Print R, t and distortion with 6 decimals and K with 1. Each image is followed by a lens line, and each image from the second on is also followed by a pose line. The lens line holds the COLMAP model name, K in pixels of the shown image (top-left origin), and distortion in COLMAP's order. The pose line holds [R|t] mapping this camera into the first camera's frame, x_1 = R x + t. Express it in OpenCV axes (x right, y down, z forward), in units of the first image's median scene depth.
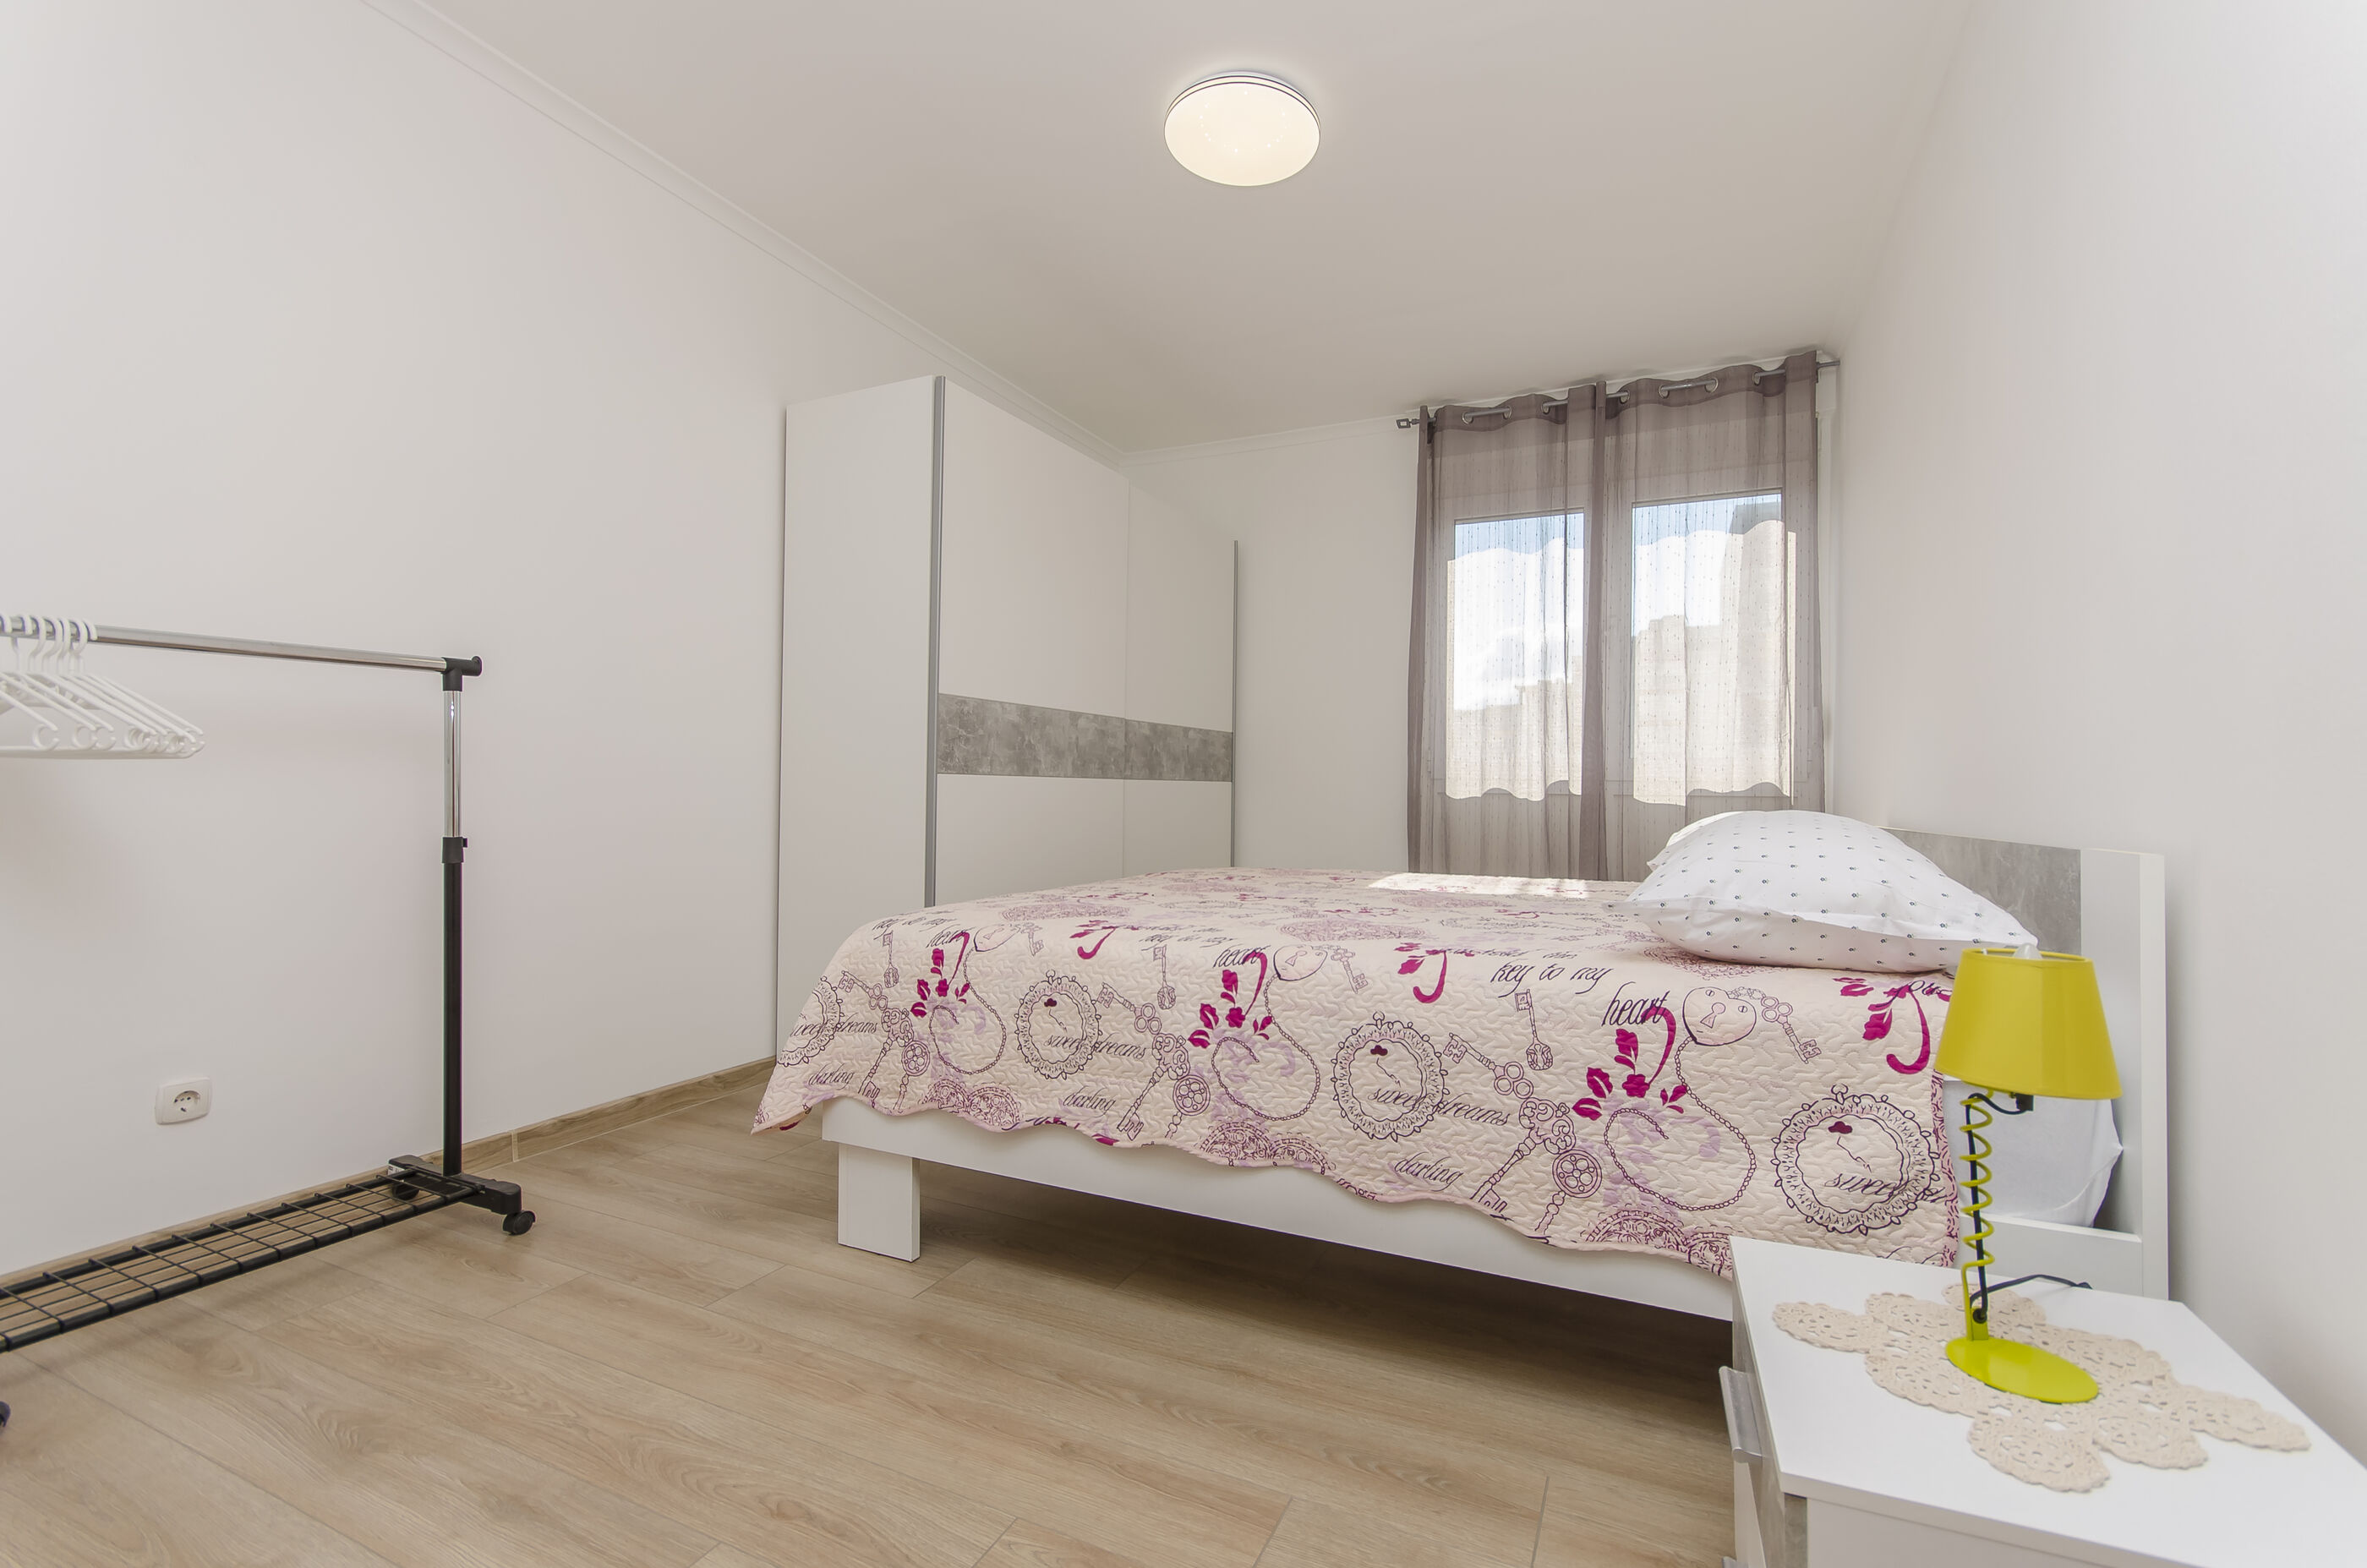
lens RADIAL K [[1035.2, 0, 1170.5], [0, 1035.2, 780.3], [0, 0, 1]] dist [0.009962, -0.001809]
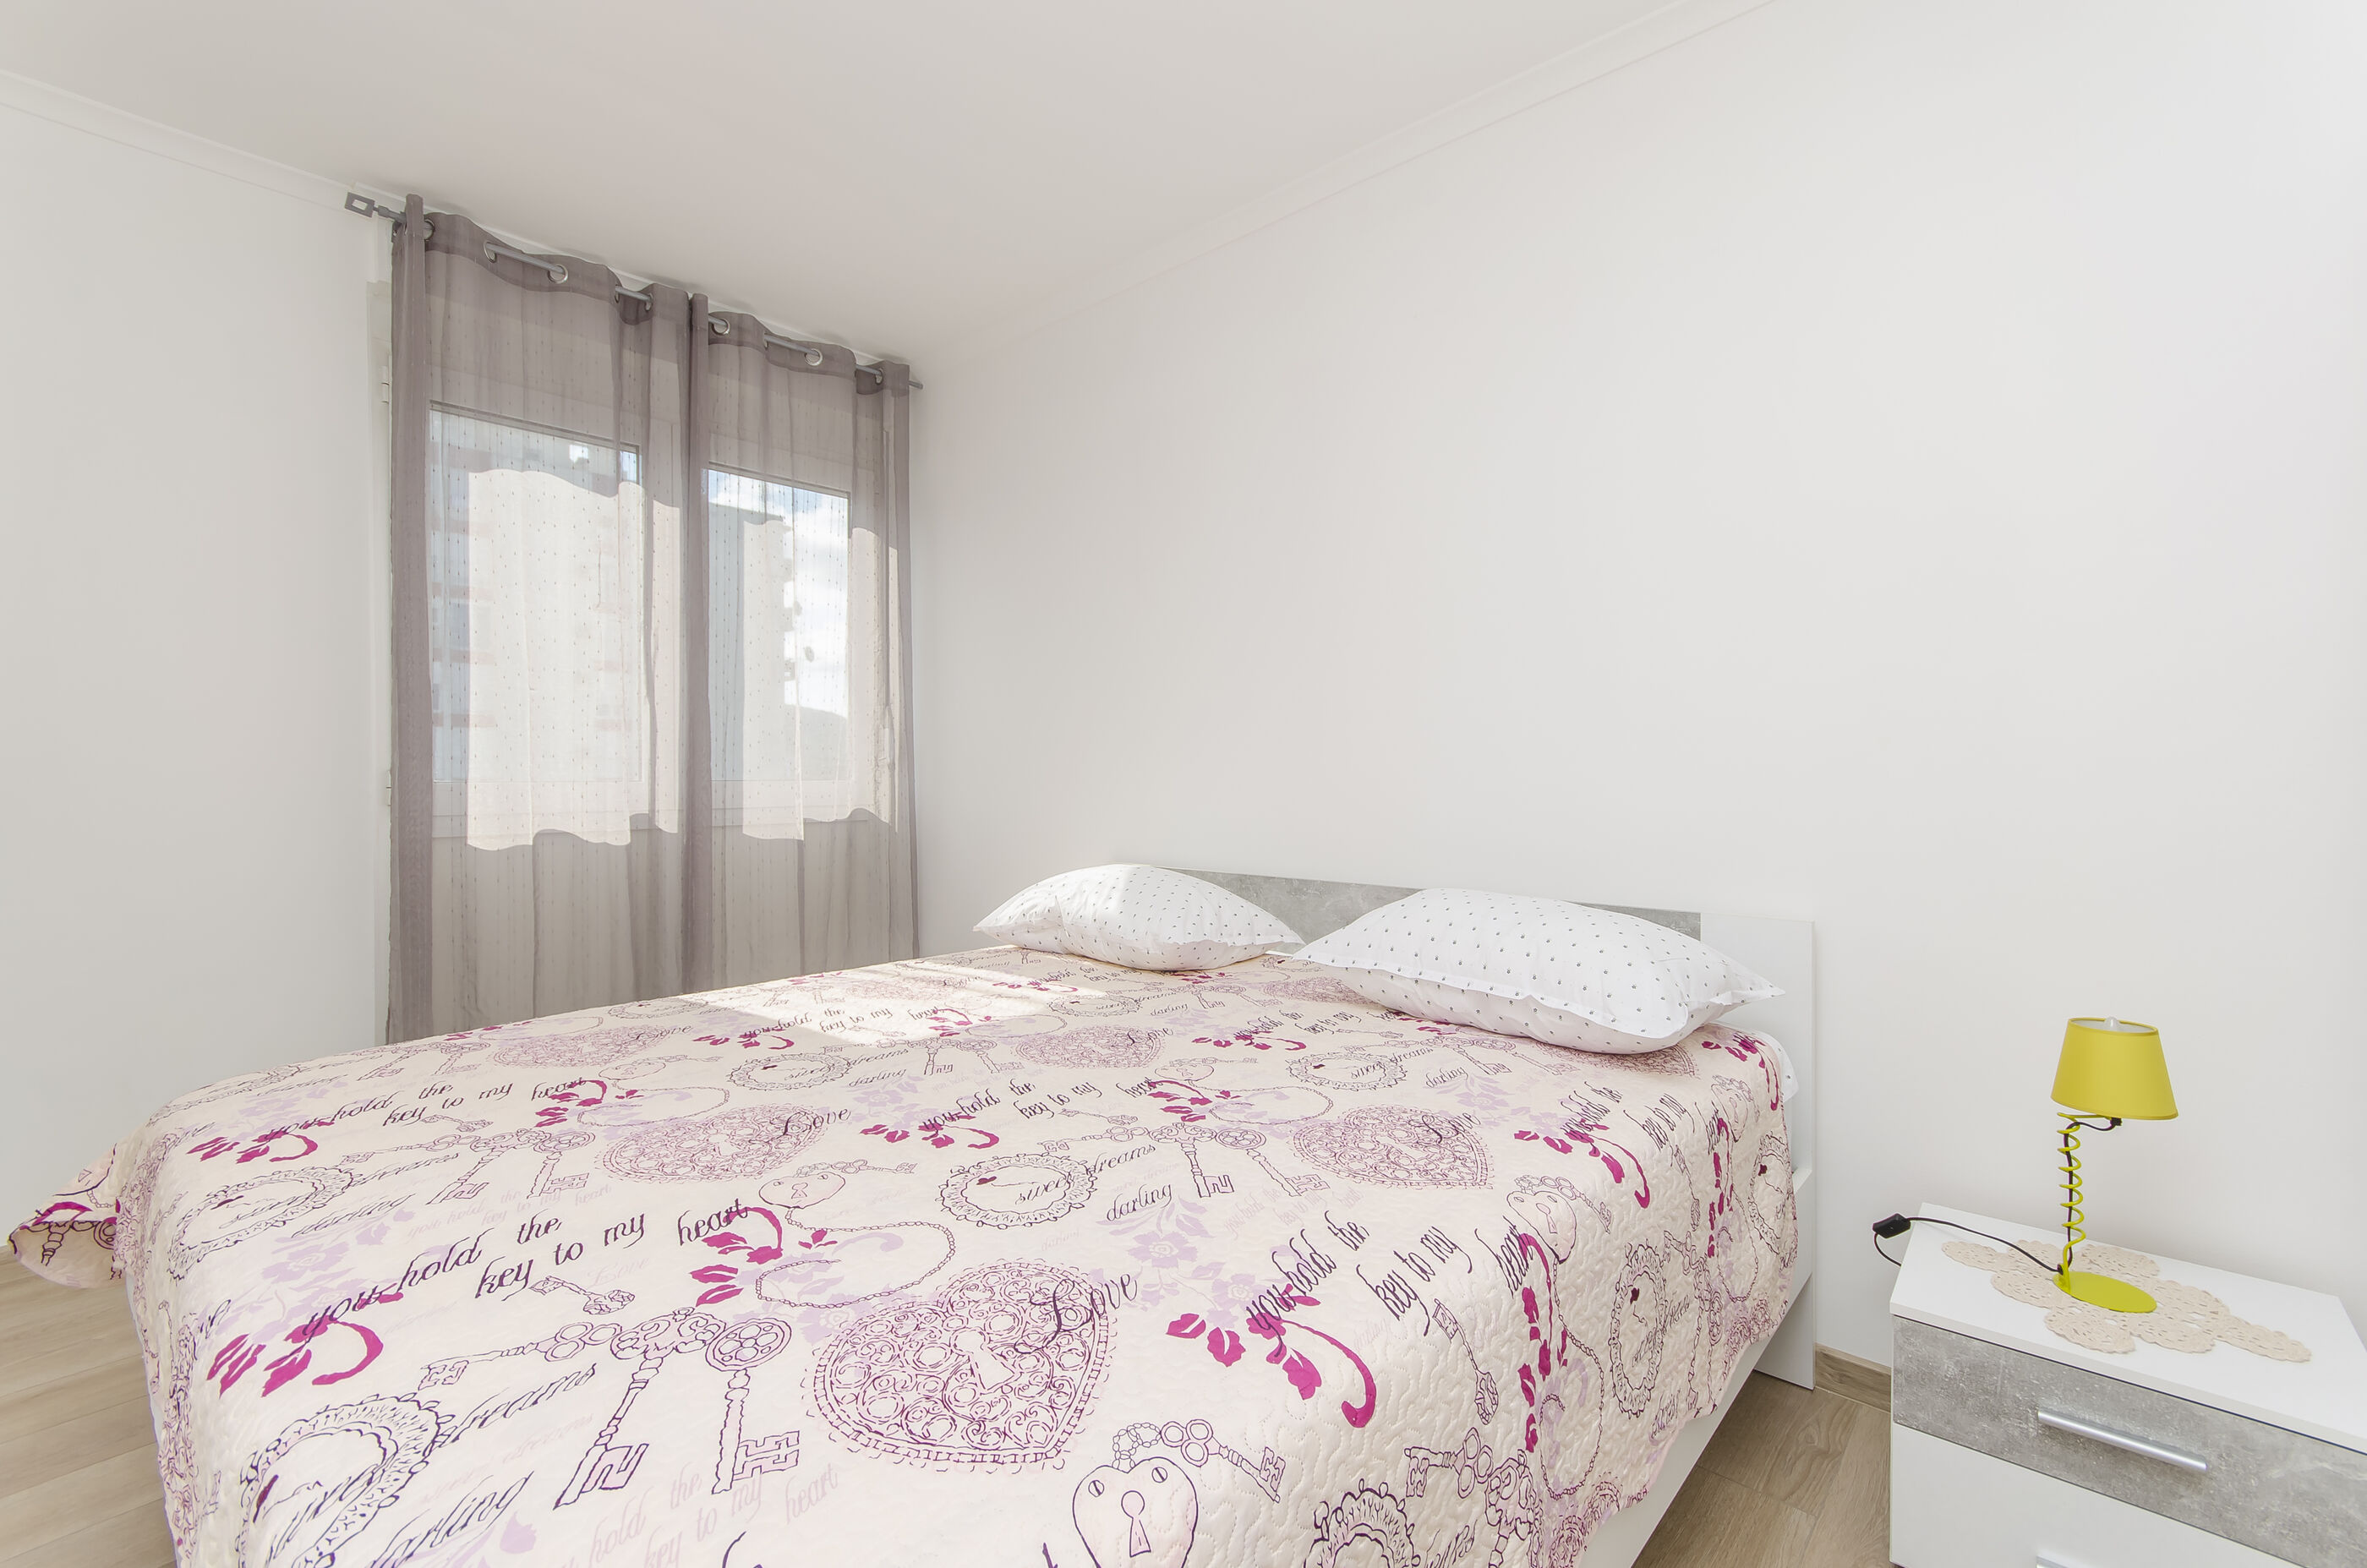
lens RADIAL K [[1035.2, 0, 1188.9], [0, 1035.2, 787.2], [0, 0, 1]] dist [0.009962, -0.001809]
pose [[0.281473, -0.030858, 0.959073, -0.512655], [-0.009777, 0.999339, 0.035023, -0.110884], [-0.959519, -0.019234, 0.280986, 0.944988]]
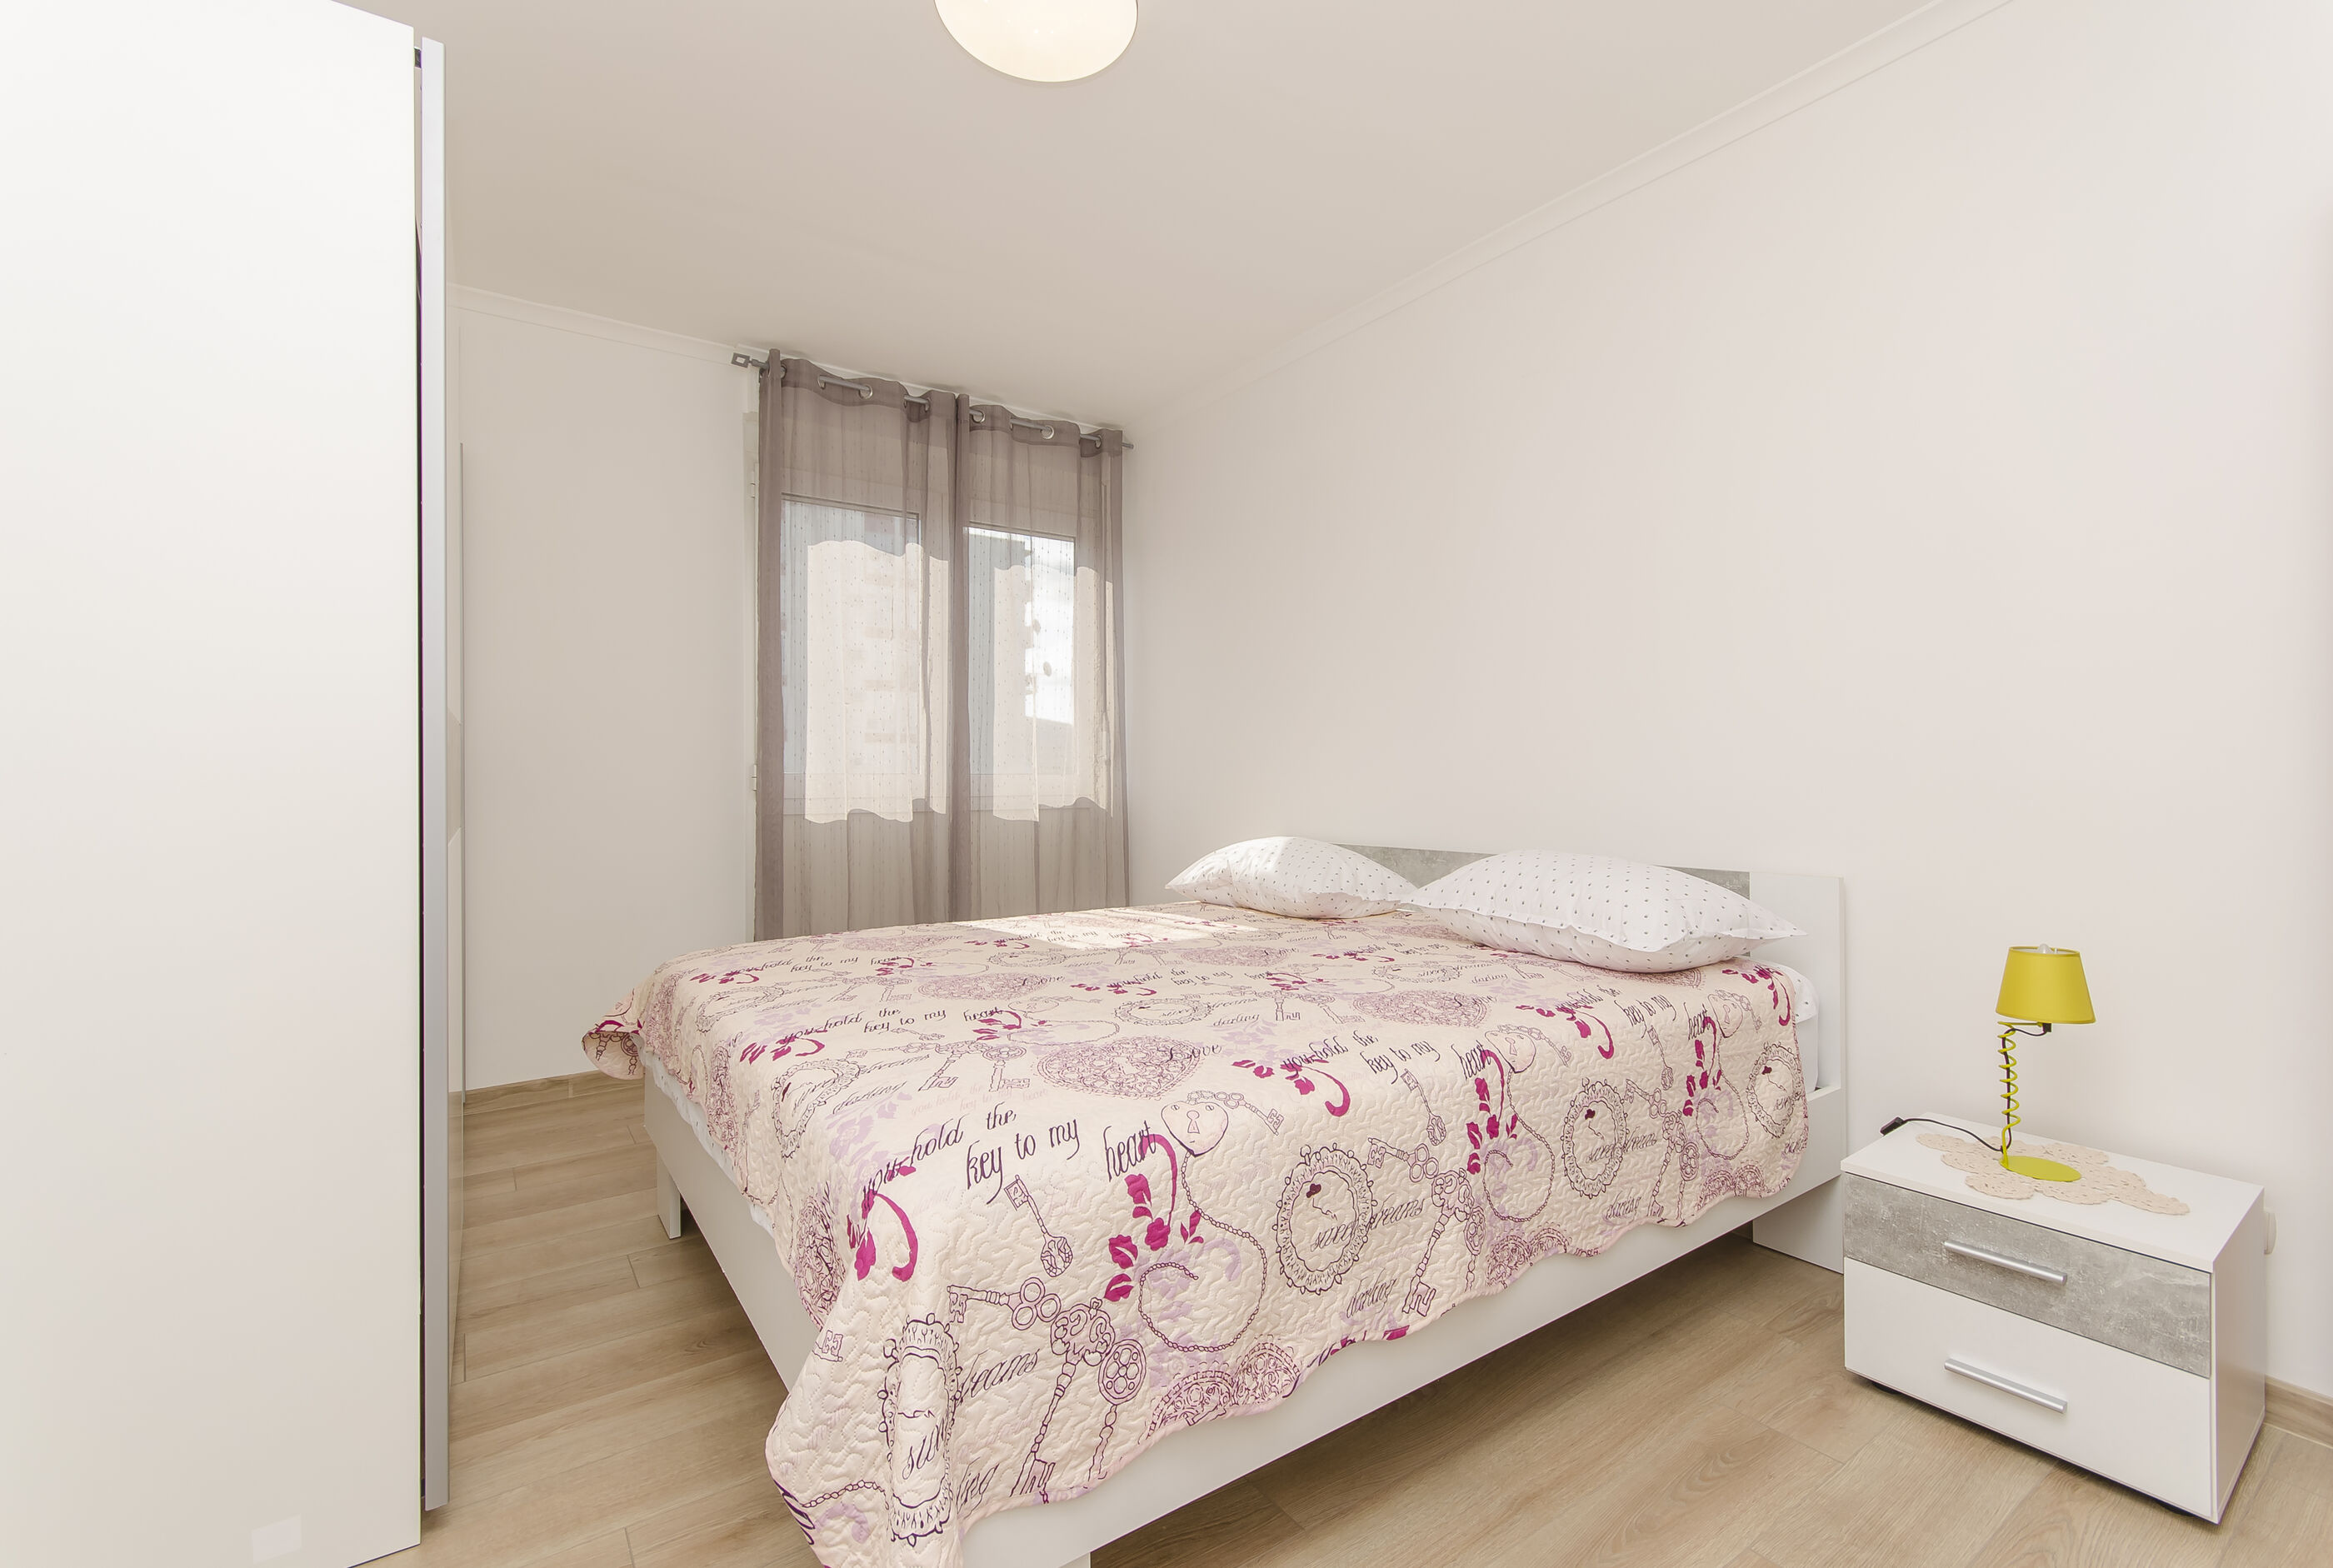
lens RADIAL K [[1037.9, 0, 1184.3], [0, 1037.9, 788.9], [0, 0, 1]] dist [0.006445, 0.000743]
pose [[0.483978, -0.025237, 0.874716, -0.787234], [-0.002728, 0.999536, 0.030348, -0.087597], [-0.875076, -0.017074, 0.483684, 0.730729]]
